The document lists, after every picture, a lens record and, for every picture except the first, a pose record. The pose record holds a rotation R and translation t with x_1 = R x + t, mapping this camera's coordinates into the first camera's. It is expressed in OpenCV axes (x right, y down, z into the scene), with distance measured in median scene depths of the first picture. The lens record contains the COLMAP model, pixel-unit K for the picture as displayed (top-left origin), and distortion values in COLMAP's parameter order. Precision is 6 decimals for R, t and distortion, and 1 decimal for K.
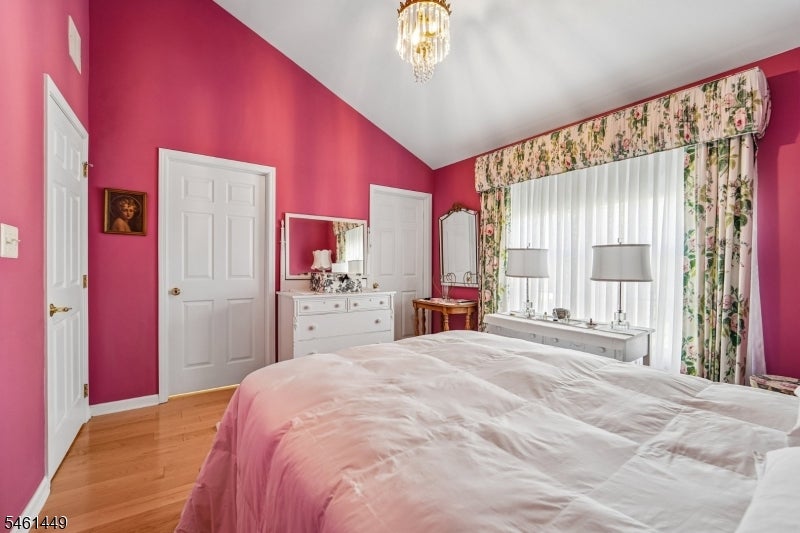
lens RADIAL K [[328.7, 0, 401.8], [0, 328.7, 265.6], [0, 0, 1]] dist [0.001132, -0.007062]
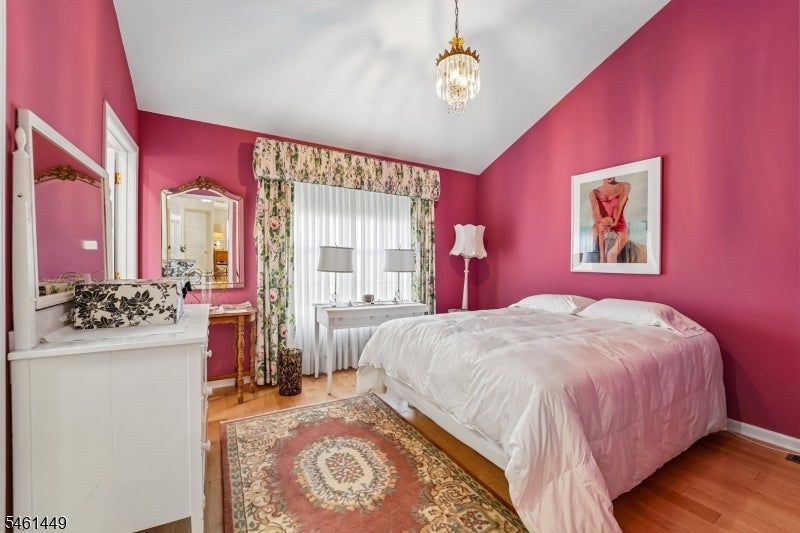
lens RADIAL K [[328.7, 0, 401.8], [0, 328.7, 265.6], [0, 0, 1]] dist [0.001132, -0.007062]
pose [[0.097076, -0.026237, 0.994931, -0.770347], [-0.010585, 0.999569, 0.027393, -0.022588], [-0.995221, -0.013190, 0.096756, 0.688156]]
